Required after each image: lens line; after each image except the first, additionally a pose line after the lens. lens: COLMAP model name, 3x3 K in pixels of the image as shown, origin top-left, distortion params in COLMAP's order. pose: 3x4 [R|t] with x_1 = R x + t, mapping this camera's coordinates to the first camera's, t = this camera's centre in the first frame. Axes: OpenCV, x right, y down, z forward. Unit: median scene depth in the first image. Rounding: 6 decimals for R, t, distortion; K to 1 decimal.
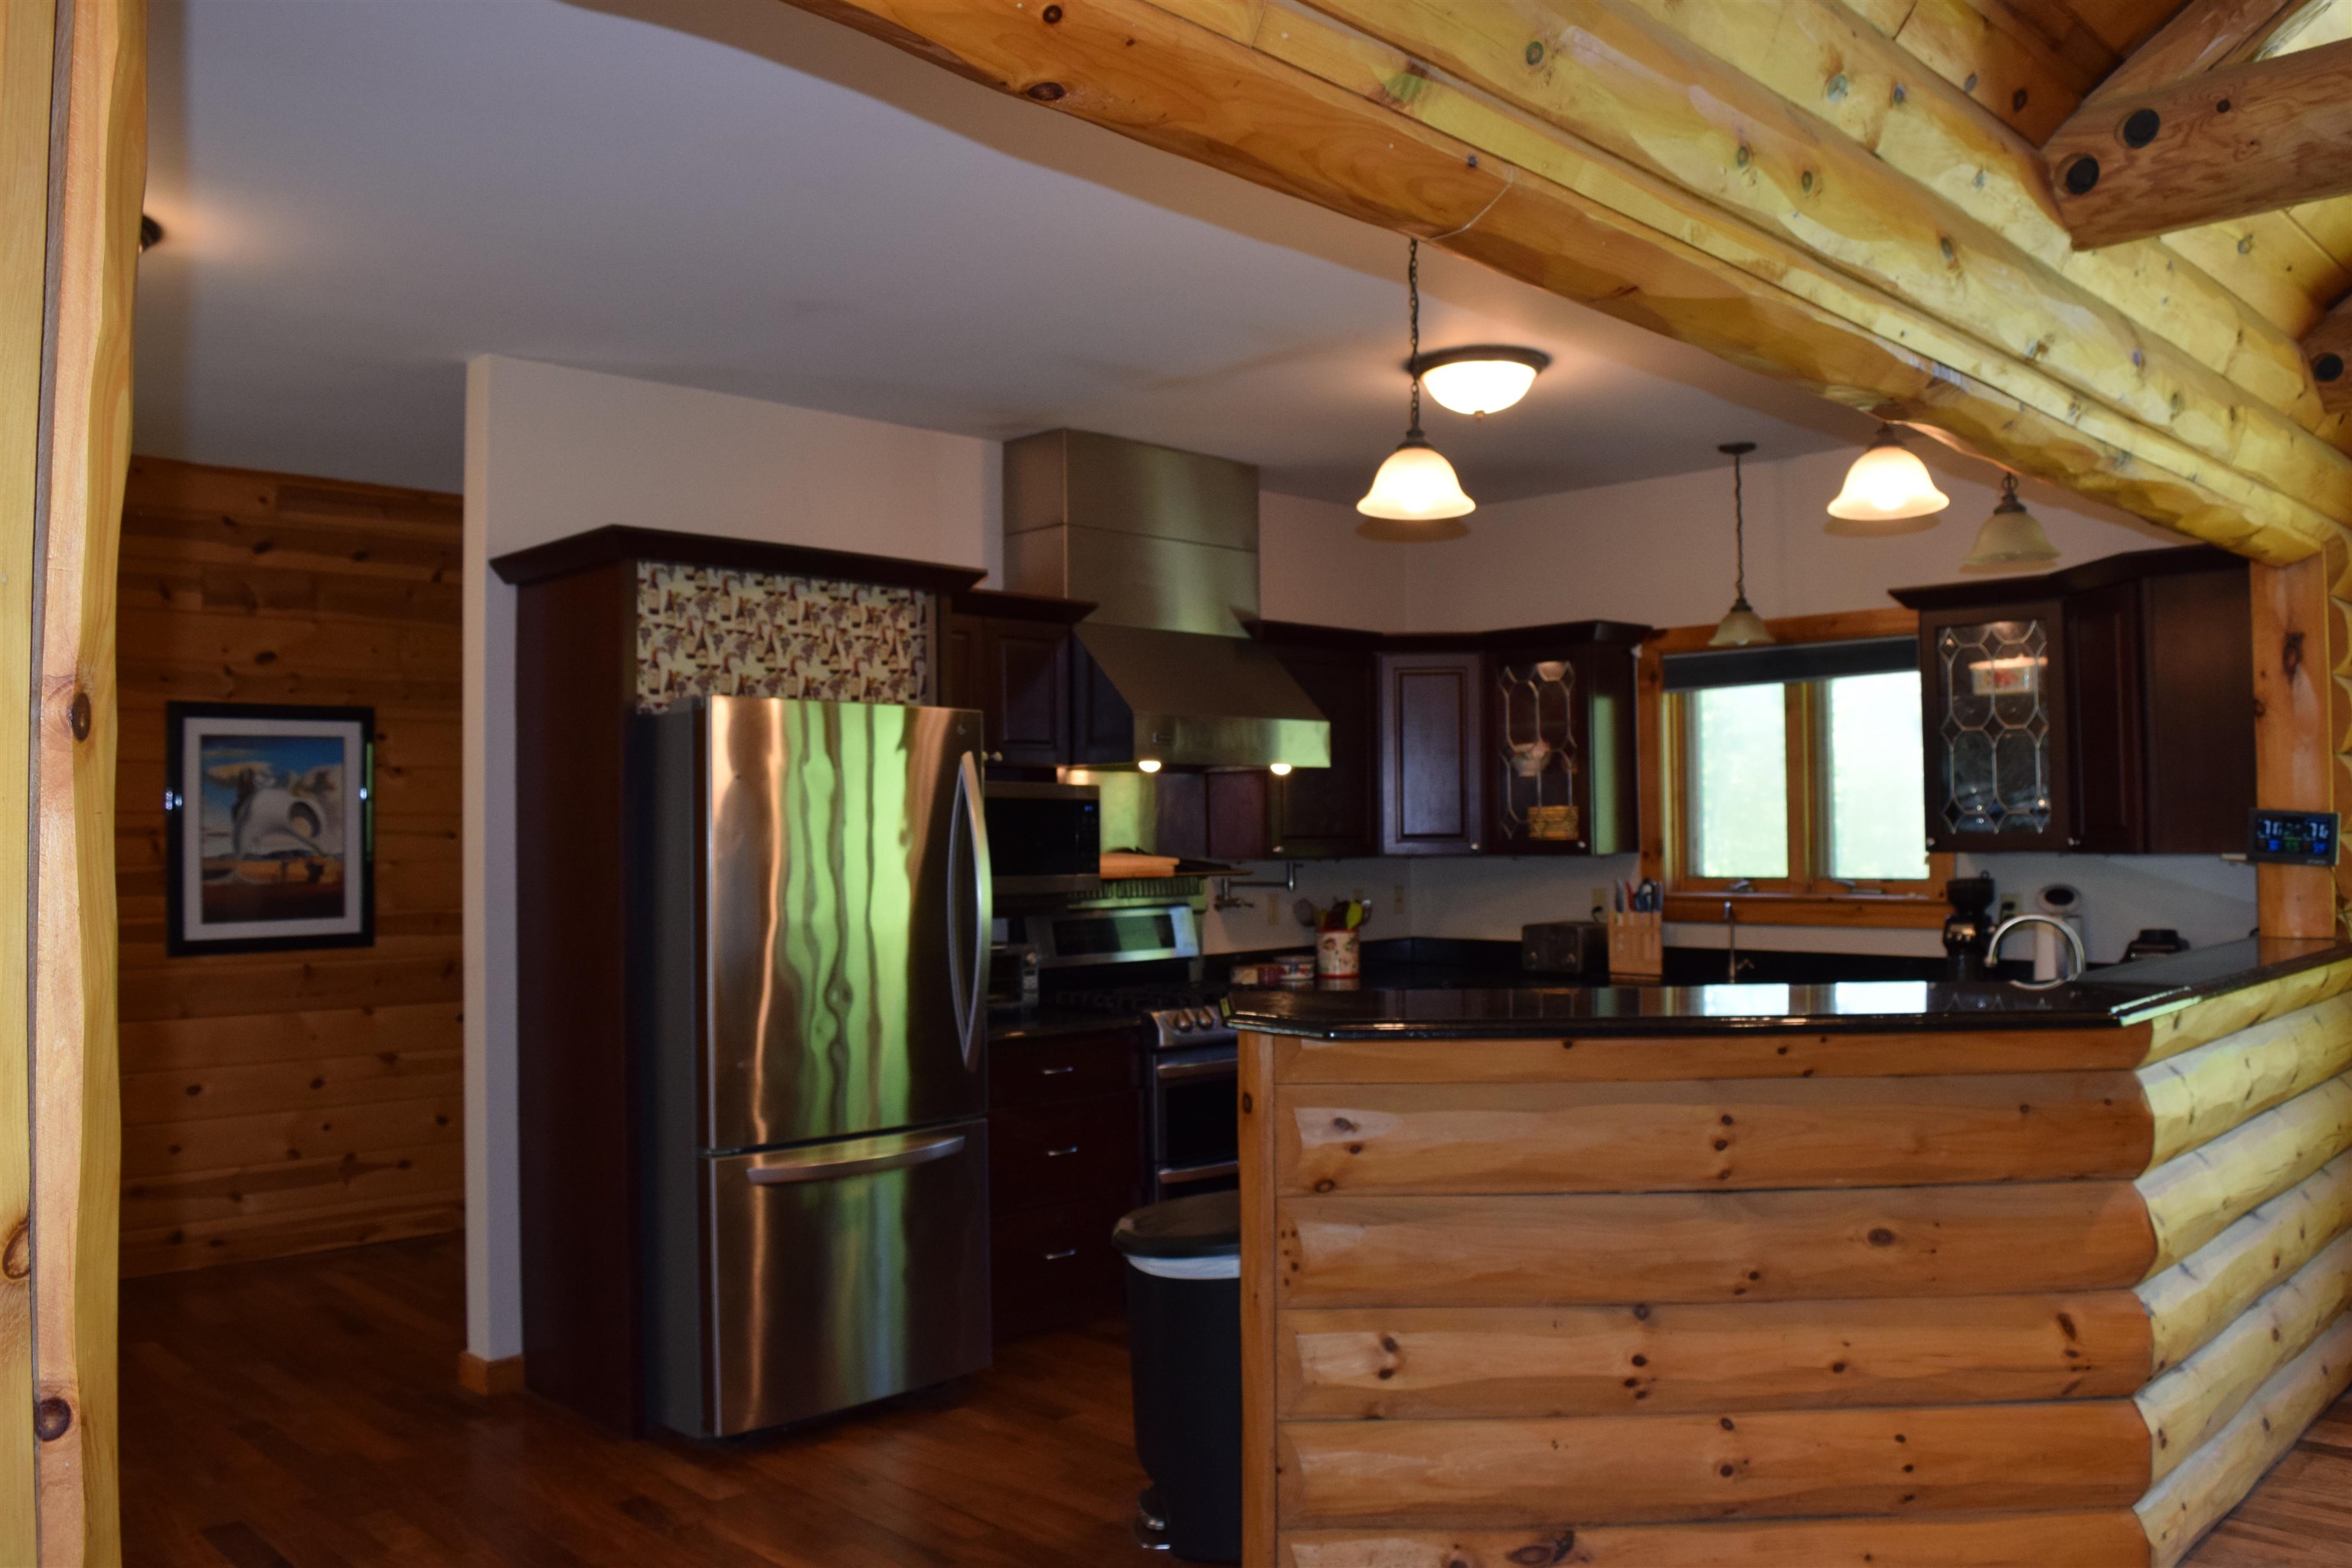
lens RADIAL K [[1842.6, 0, 1173.3], [0, 1842.6, 770.7], [0, 0, 1]] dist [-0.091814, 0.016854]
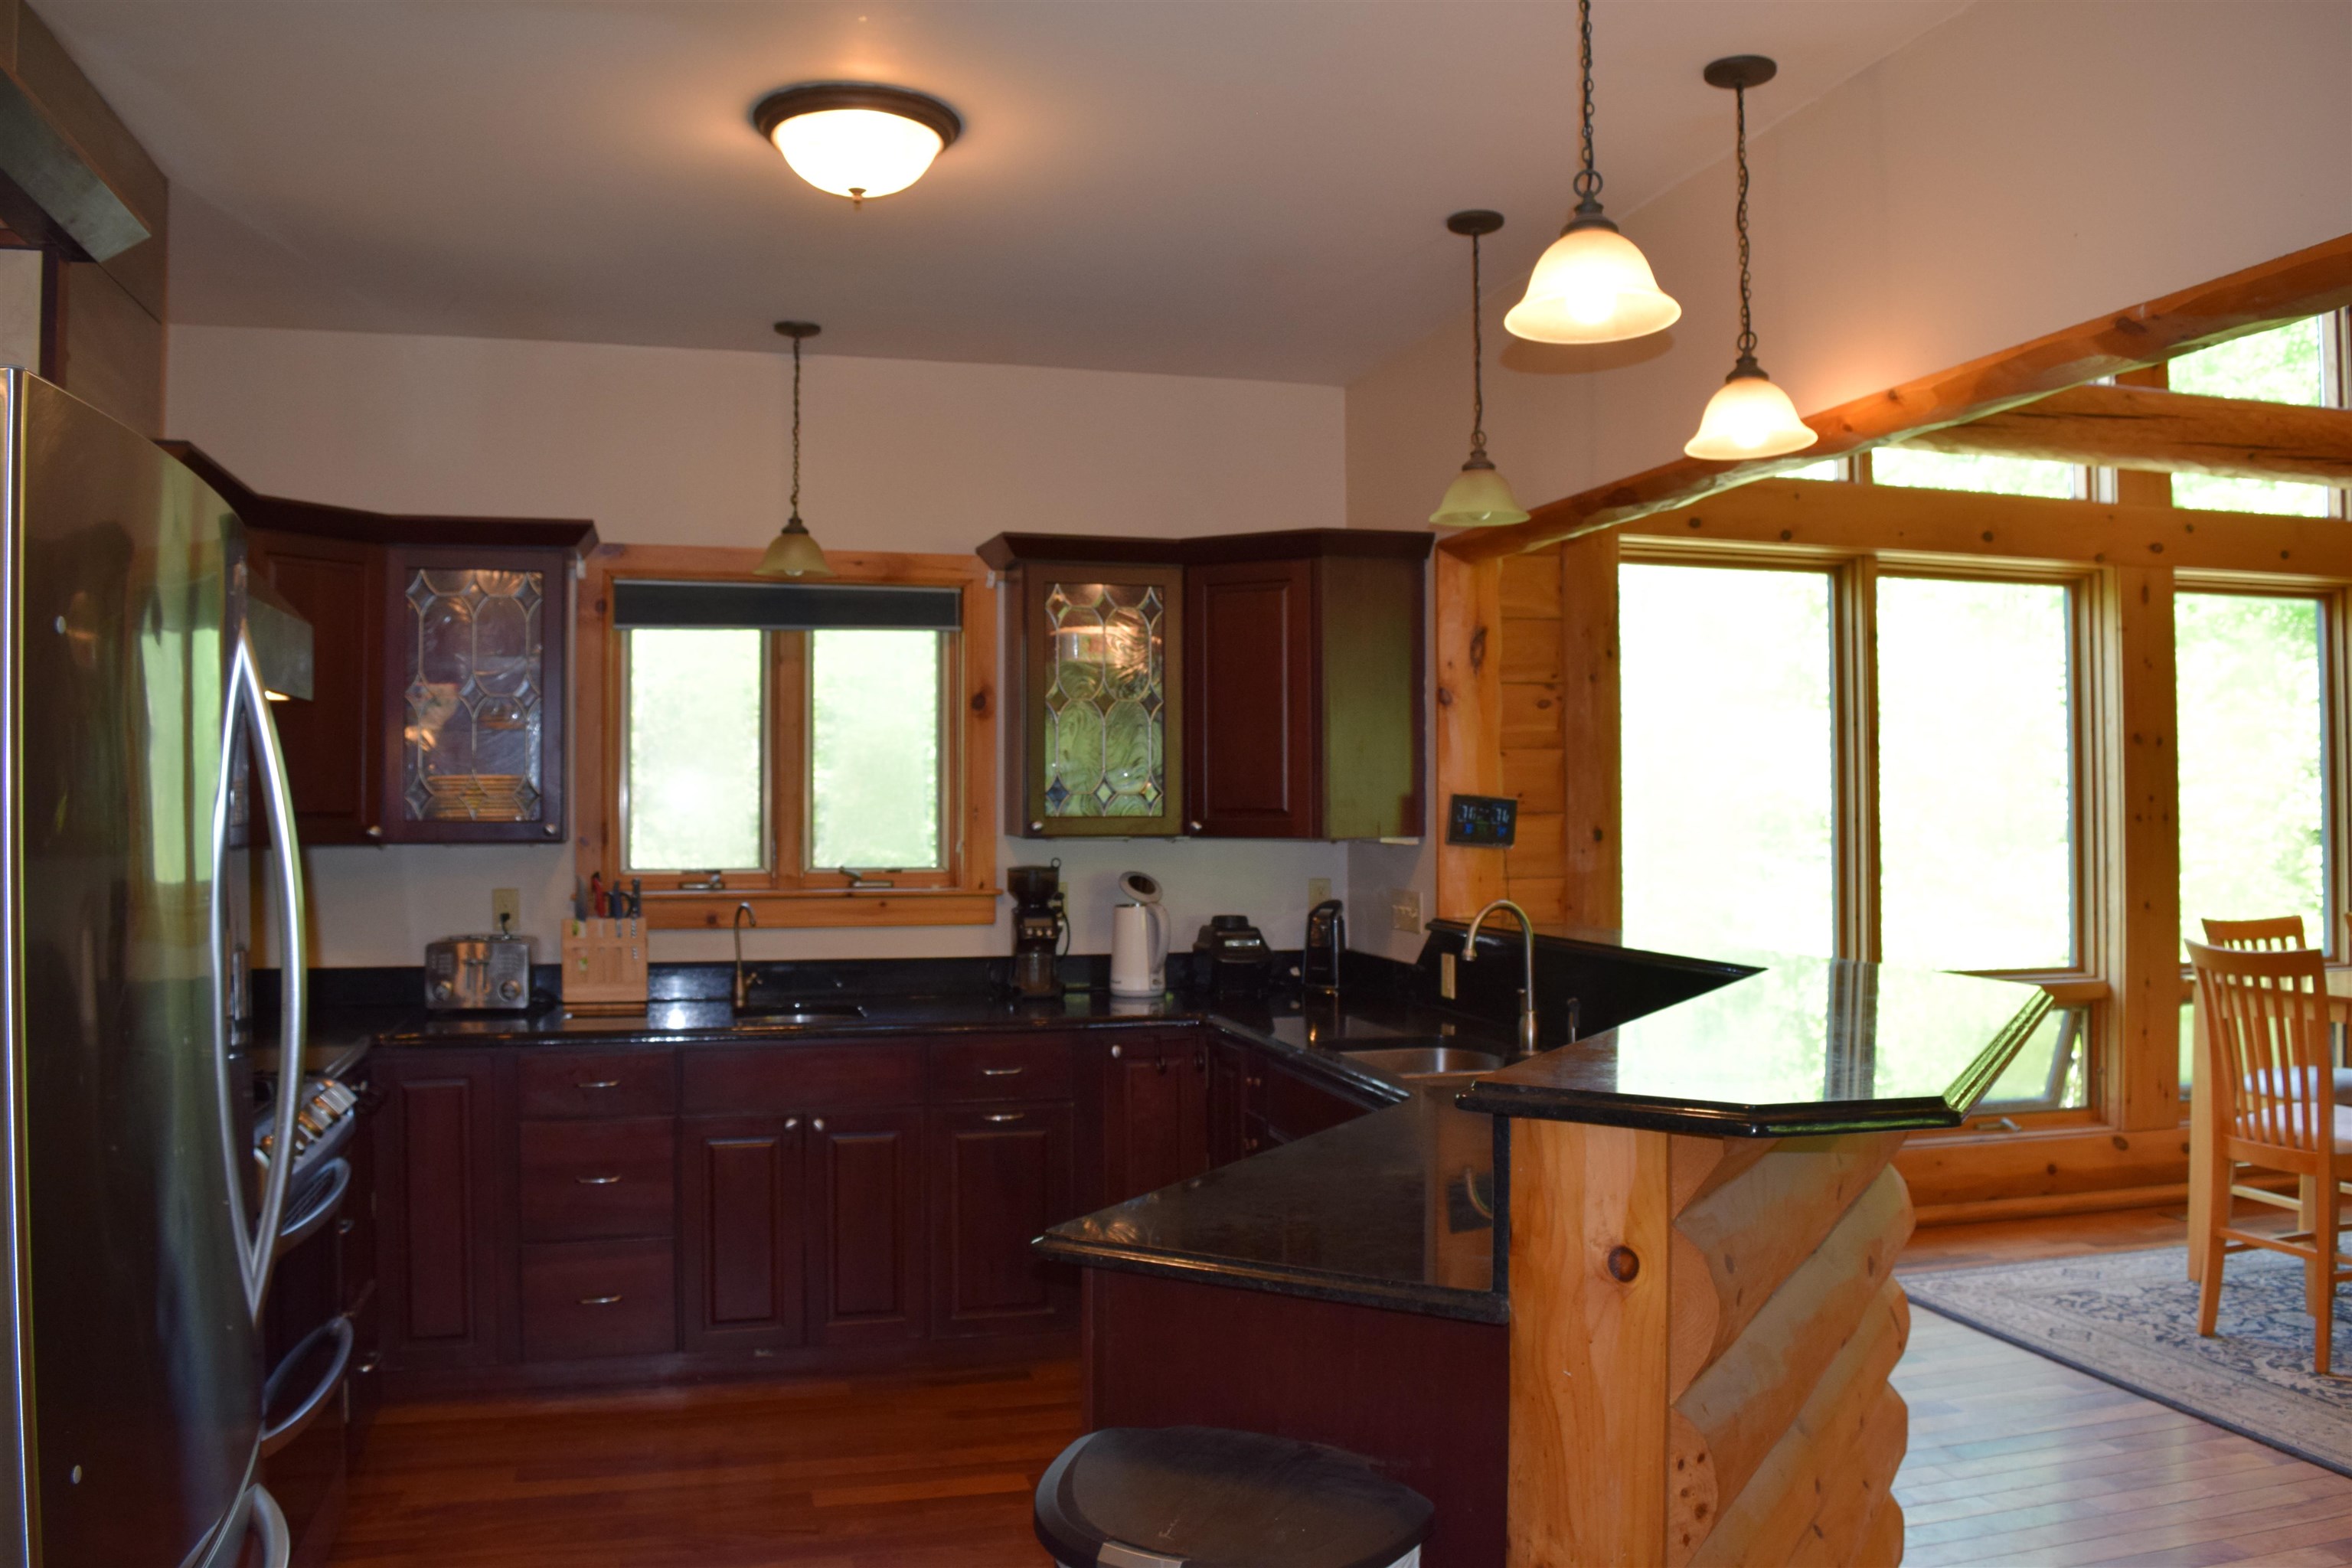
lens RADIAL K [[1842.6, 0, 1173.3], [0, 1842.6, 770.7], [0, 0, 1]] dist [-0.091814, 0.016854]
pose [[0.493665, 0.025138, 0.869289, -0.286335], [-0.032788, 0.999409, -0.010281, 0.017369], [-0.869034, -0.023427, 0.494198, 0.443272]]
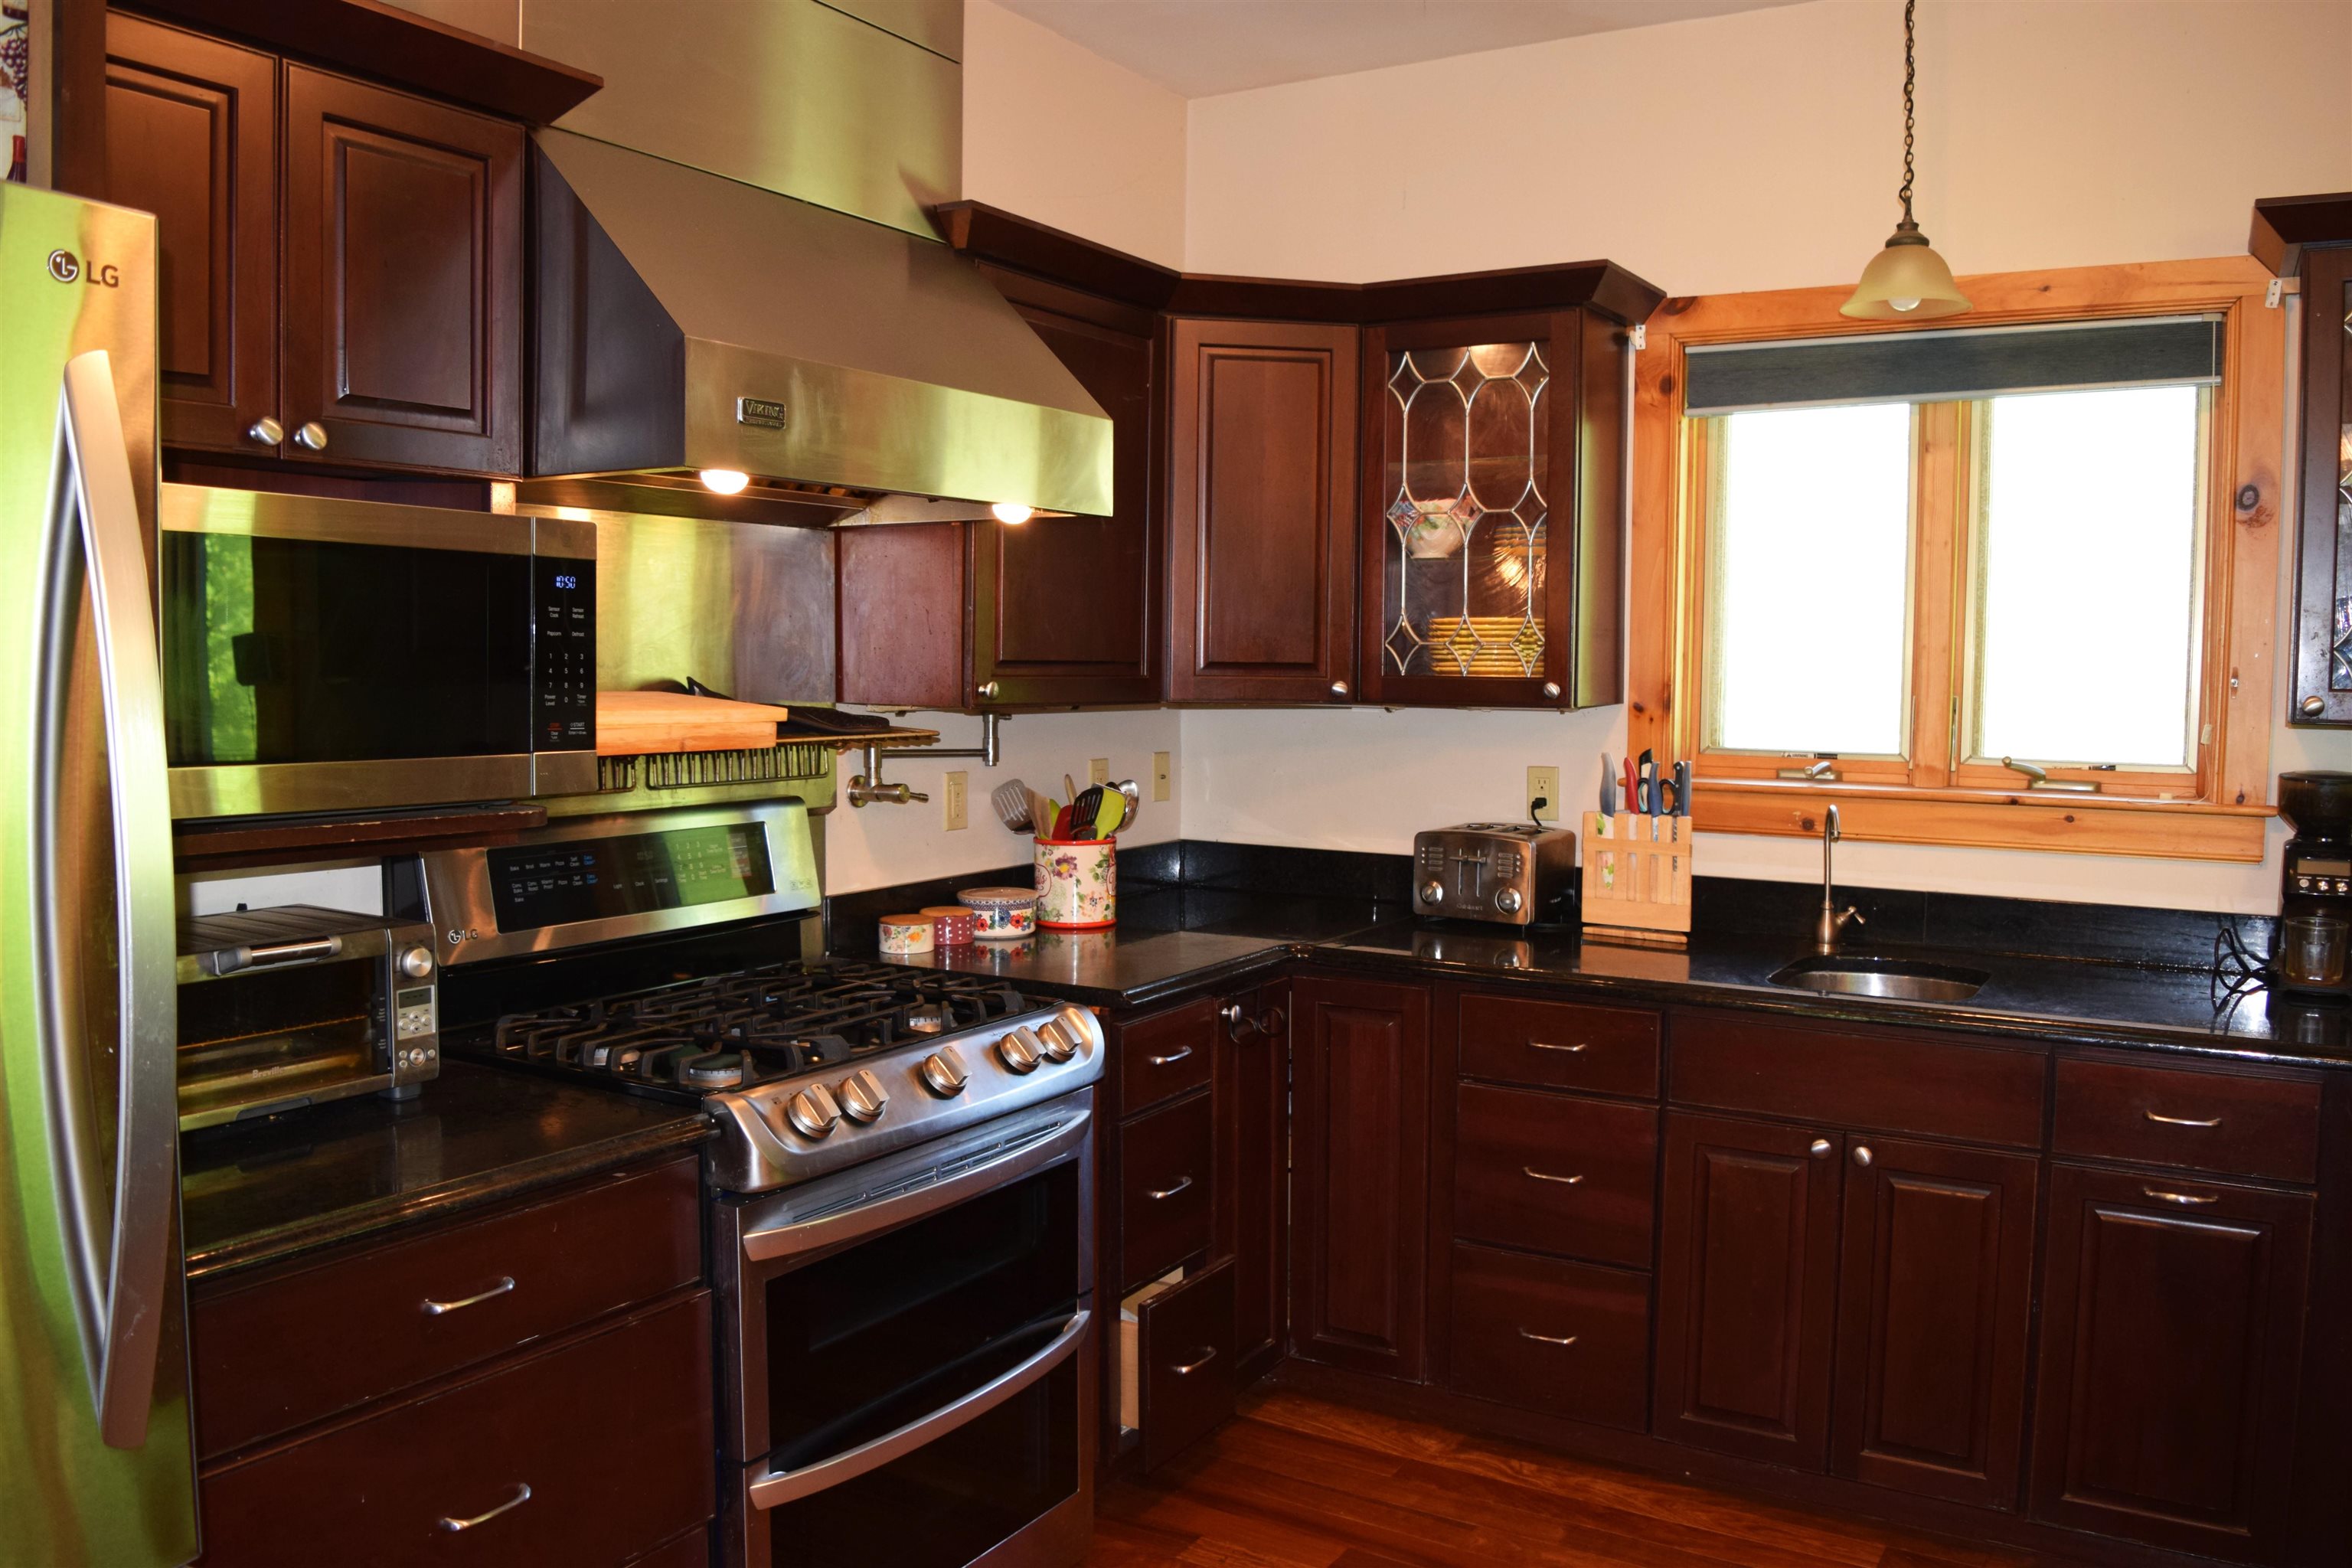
lens RADIAL K [[1842.6, 0, 1173.3], [0, 1842.6, 770.7], [0, 0, 1]] dist [-0.091814, 0.016854]
pose [[0.971523, 0.005595, 0.236881, -0.010557], [-0.028212, 0.995341, 0.092194, 0.018397], [-0.235262, -0.096251, 0.967154, 0.519827]]
